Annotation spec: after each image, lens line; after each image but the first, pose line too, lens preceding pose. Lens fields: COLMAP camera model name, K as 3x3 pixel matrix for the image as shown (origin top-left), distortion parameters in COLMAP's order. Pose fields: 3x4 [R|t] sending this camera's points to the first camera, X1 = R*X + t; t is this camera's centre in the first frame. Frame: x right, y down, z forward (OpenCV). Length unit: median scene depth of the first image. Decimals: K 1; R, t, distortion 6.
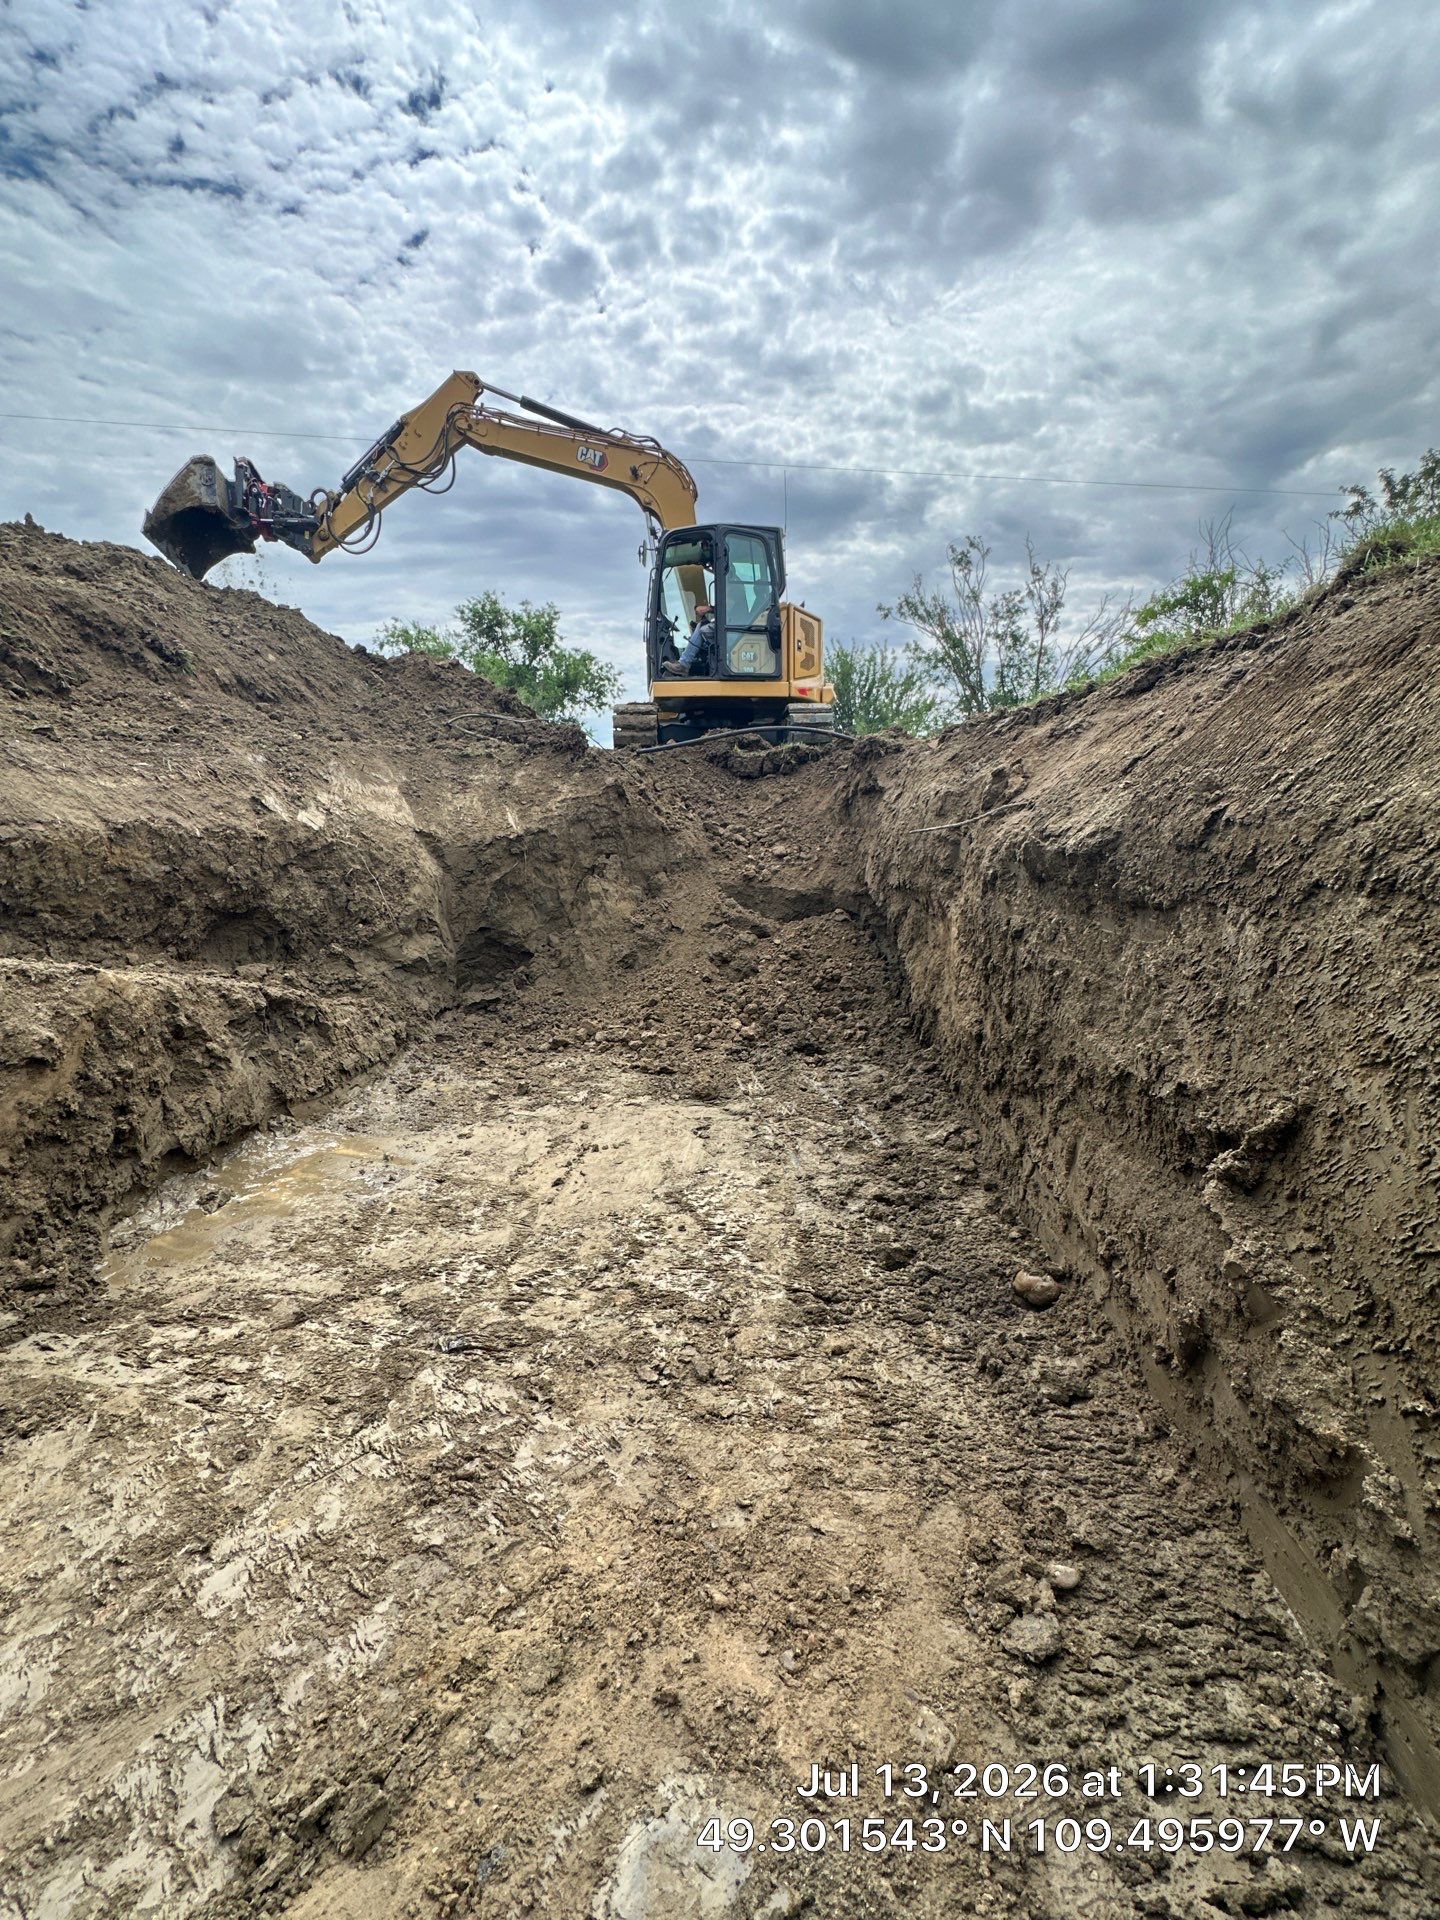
lens RADIAL K [[795.9, 0, 722.8], [0, 795.9, 969.7], [0, 0, 1]] dist [0.001387, -0.001511]
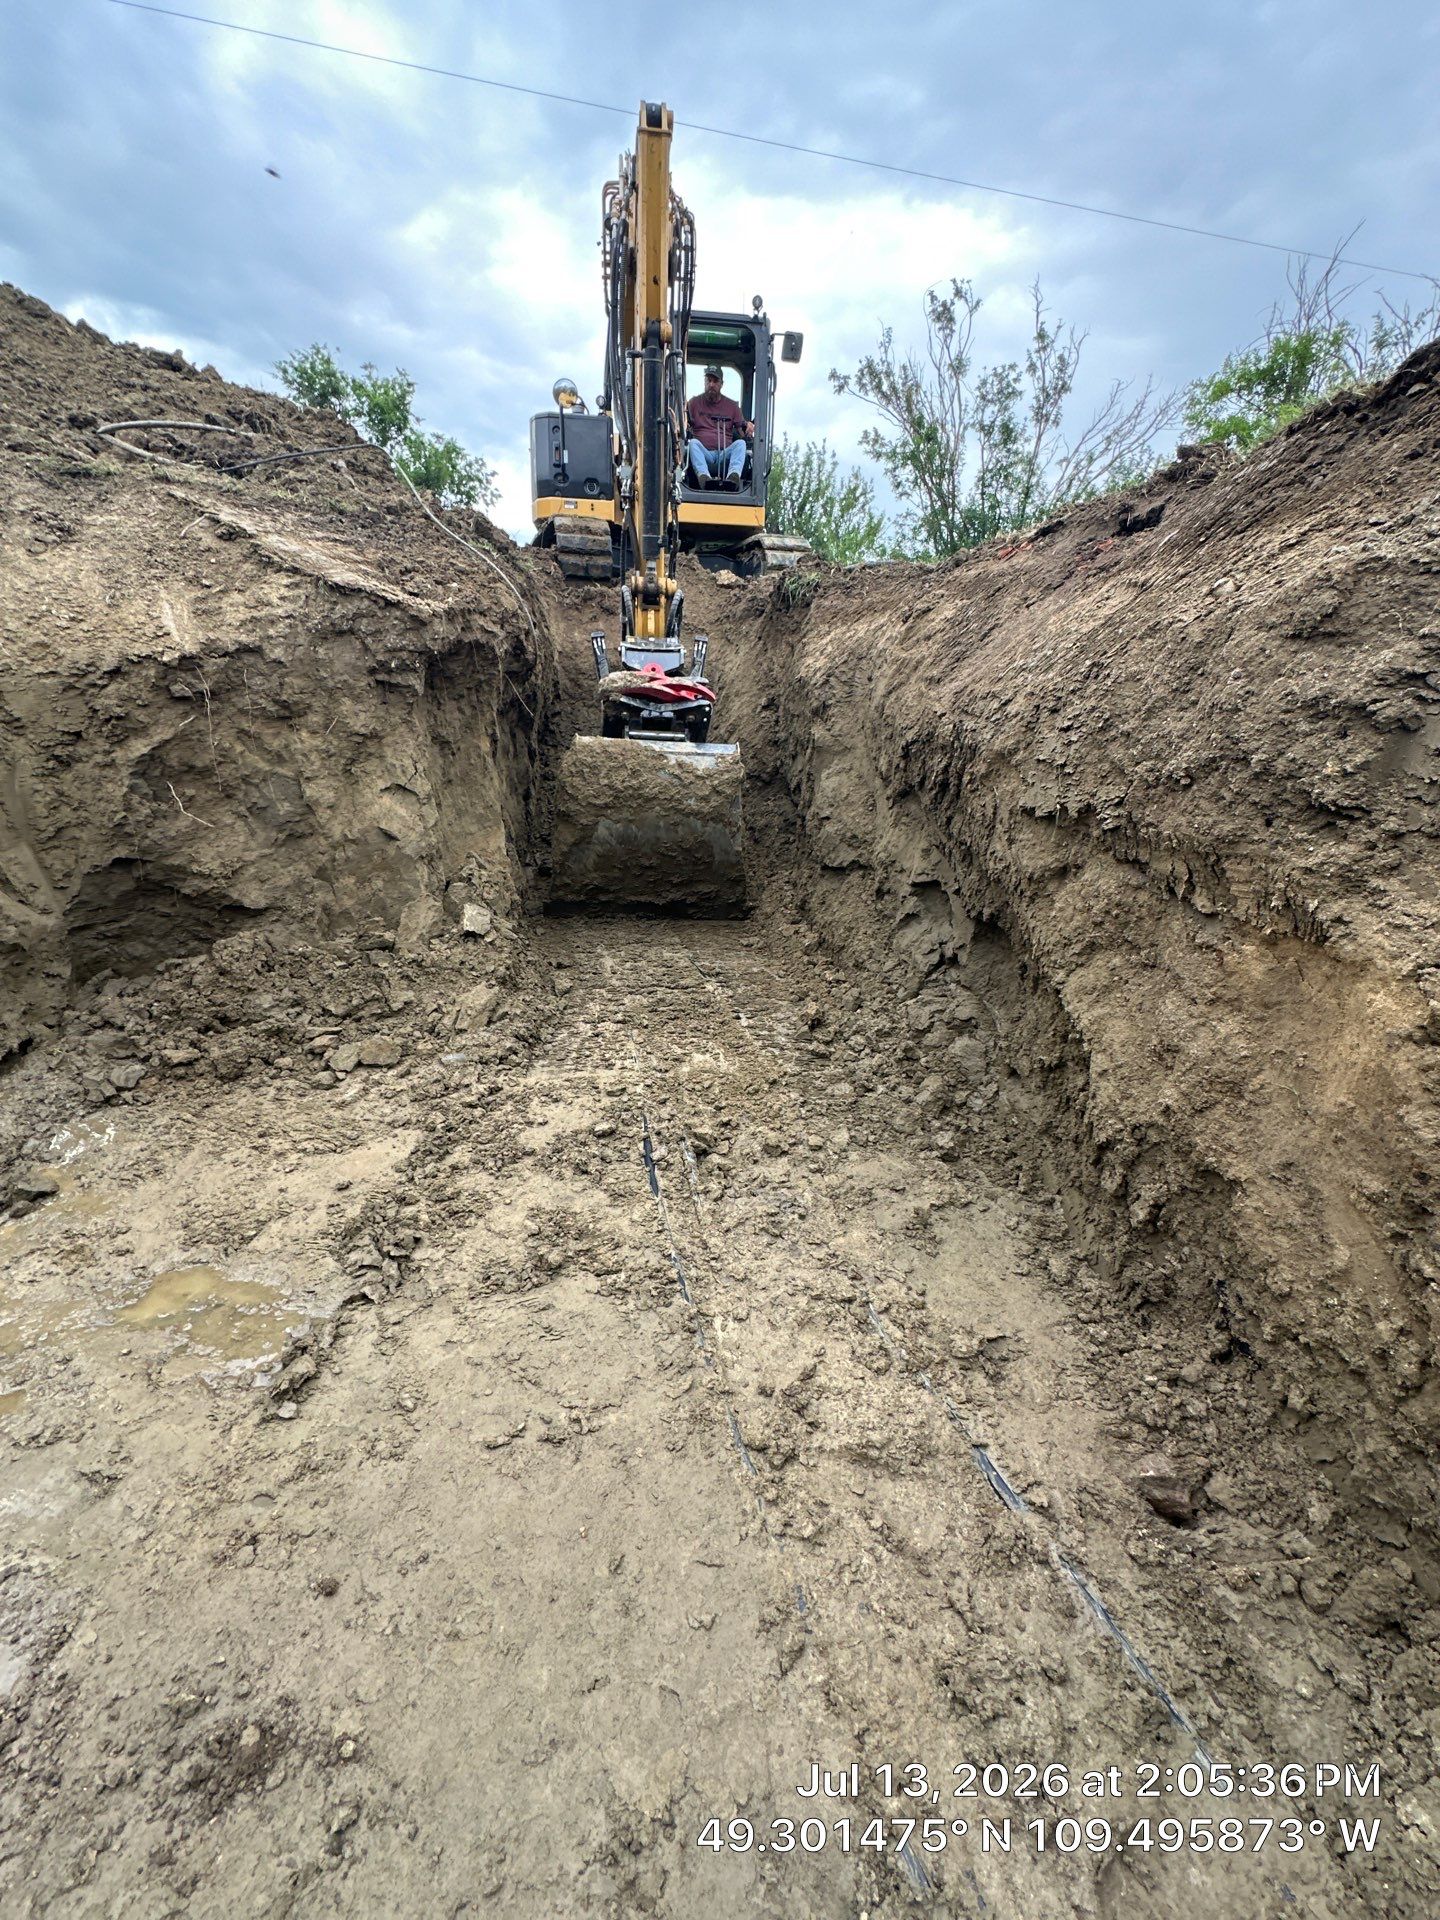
lens RADIAL K [[795.9, 0, 725.8], [0, 795.9, 963.0], [0, 0, 1]] dist [0.001387, -0.001511]
pose [[0.990848, -0.001089, 0.134981, -0.016545], [-0.021475, 0.985960, 0.165595, -0.090895], [-0.133266, -0.166978, 0.976913, 0.569924]]
